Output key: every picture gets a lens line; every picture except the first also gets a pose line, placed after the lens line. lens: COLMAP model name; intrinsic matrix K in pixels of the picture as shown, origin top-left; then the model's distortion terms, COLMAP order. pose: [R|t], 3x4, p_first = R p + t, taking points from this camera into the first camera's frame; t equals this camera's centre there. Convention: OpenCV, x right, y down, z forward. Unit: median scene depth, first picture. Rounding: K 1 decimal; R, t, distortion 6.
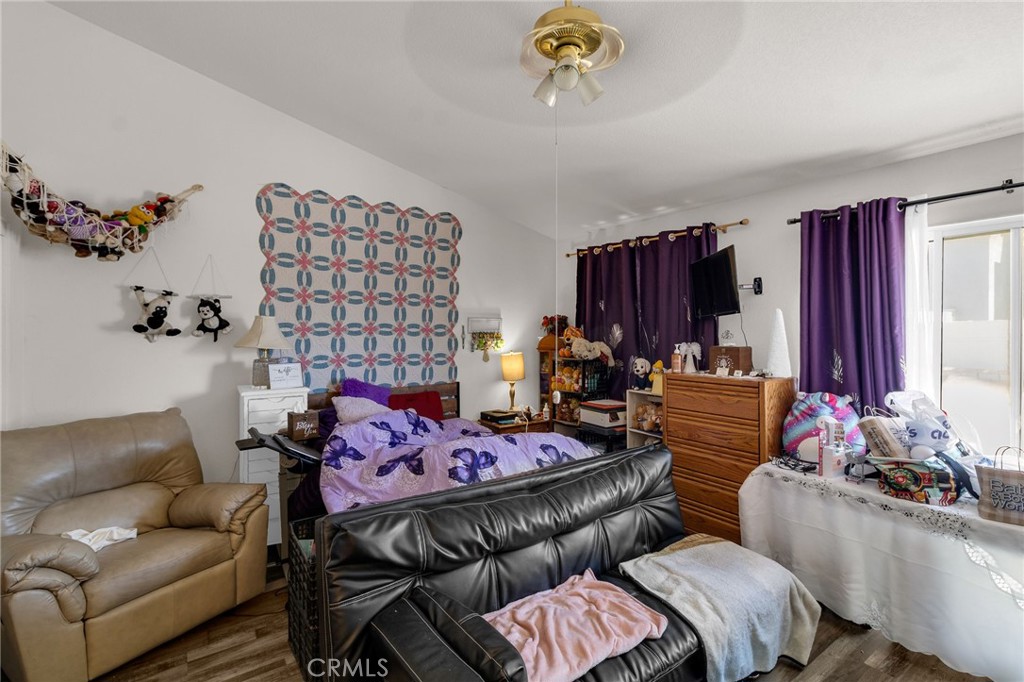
lens RADIAL K [[473.9, 0, 514.6], [0, 473.9, 336.4], [0, 0, 1]] dist [-0.000594, 0.000140]
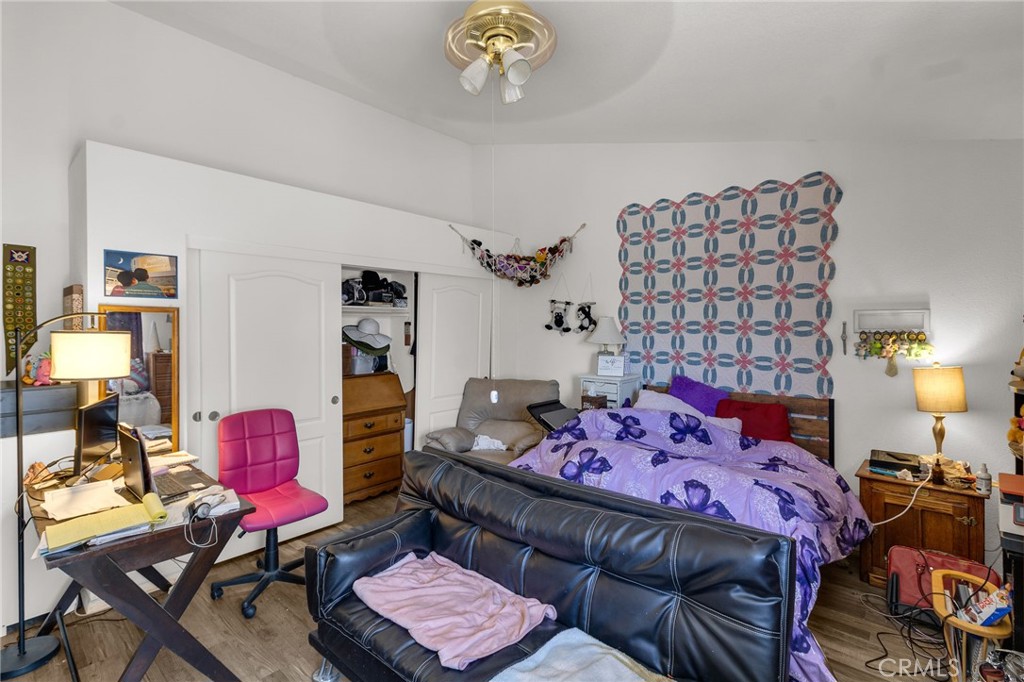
lens RADIAL K [[473.9, 0, 515.3], [0, 473.9, 334.7], [0, 0, 1]] dist [-0.000594, 0.000140]
pose [[0.230832, 0.016229, -0.972858, 0.530678], [-0.009726, 0.999849, 0.014371, -0.010056], [0.972945, 0.006144, 0.230955, 0.396469]]
